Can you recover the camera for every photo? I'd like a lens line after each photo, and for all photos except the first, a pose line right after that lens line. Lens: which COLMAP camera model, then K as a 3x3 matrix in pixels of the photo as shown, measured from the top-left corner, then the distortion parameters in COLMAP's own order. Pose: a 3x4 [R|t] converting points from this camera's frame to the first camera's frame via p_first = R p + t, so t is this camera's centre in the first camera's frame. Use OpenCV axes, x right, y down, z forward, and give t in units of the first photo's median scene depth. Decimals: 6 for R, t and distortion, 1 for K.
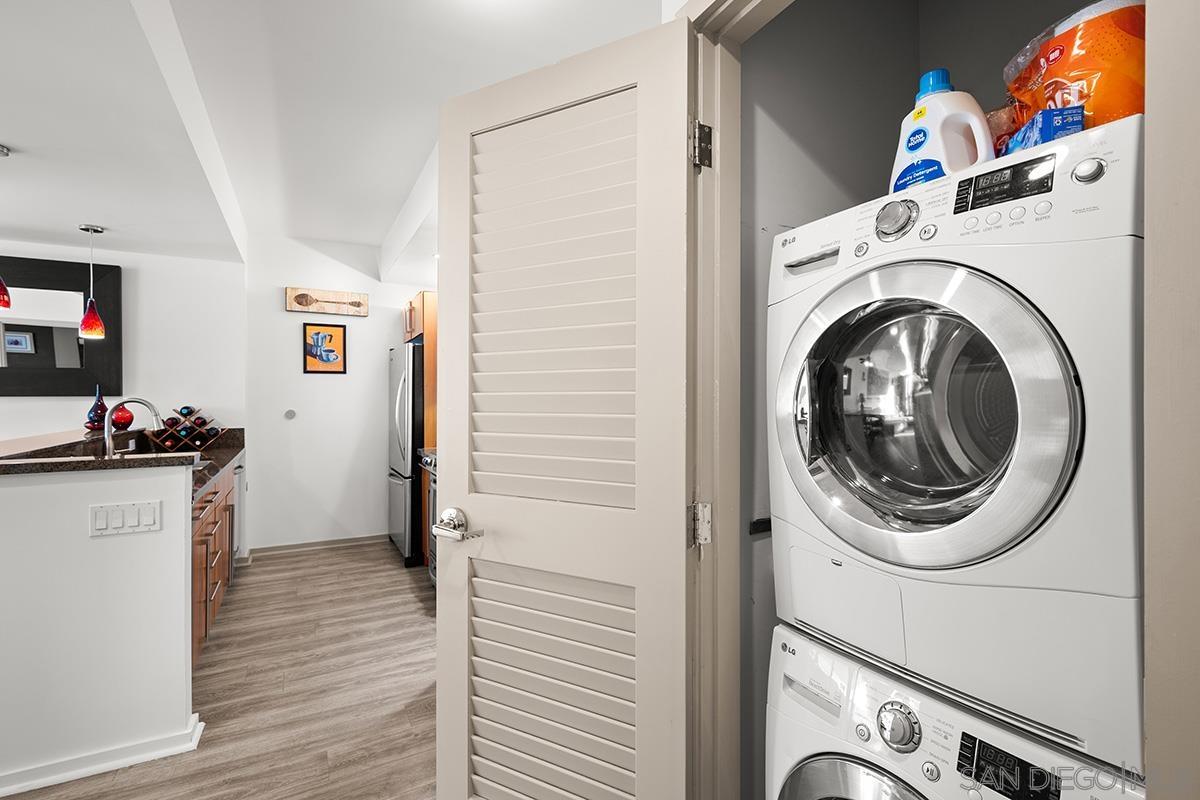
lens RADIAL K [[547.2, 0, 579.5], [0, 547.2, 399.5], [0, 0, 1]] dist [0.015108, -0.001167]
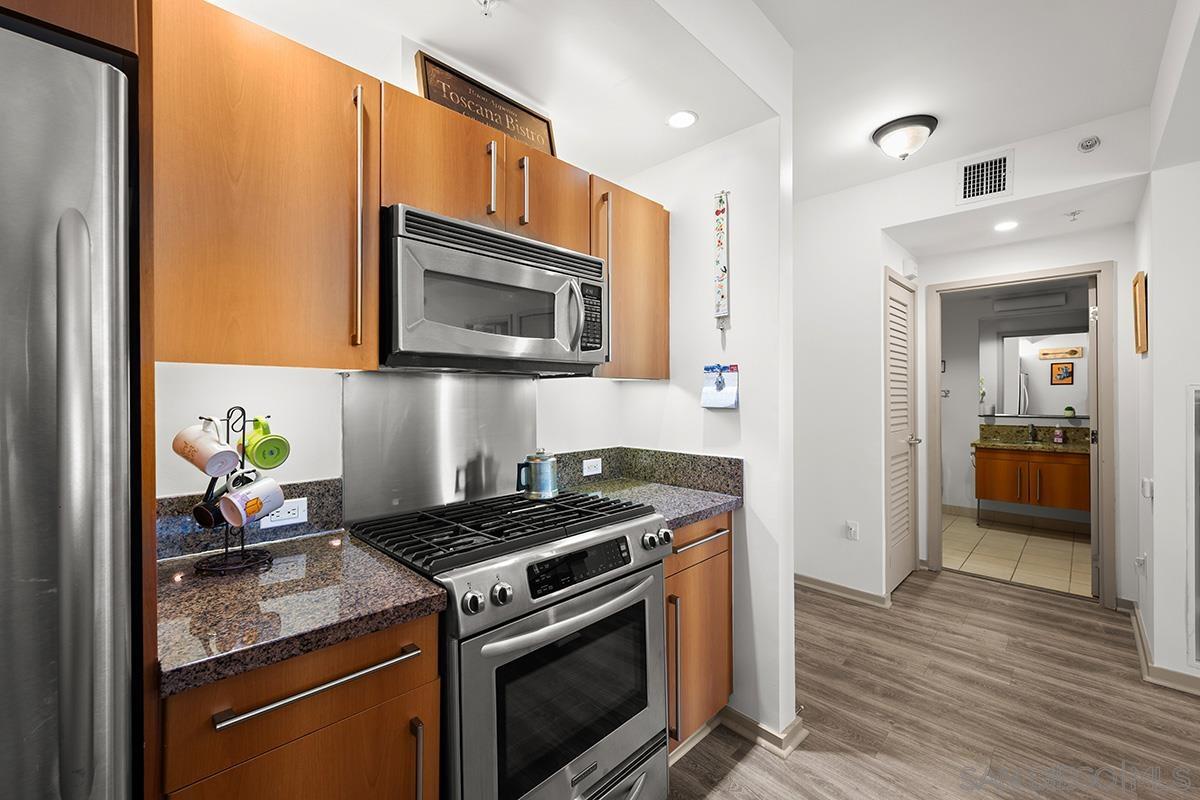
lens RADIAL K [[482.8, 0, 595.9], [0, 482.8, 395.5], [0, 0, 1]] dist [0.000198, 0.000618]
pose [[-0.311413, 0.006875, 0.950250, -0.445491], [0.004531, 0.999973, -0.005750, -0.003895], [-0.950264, 0.002515, -0.311436, 0.812171]]
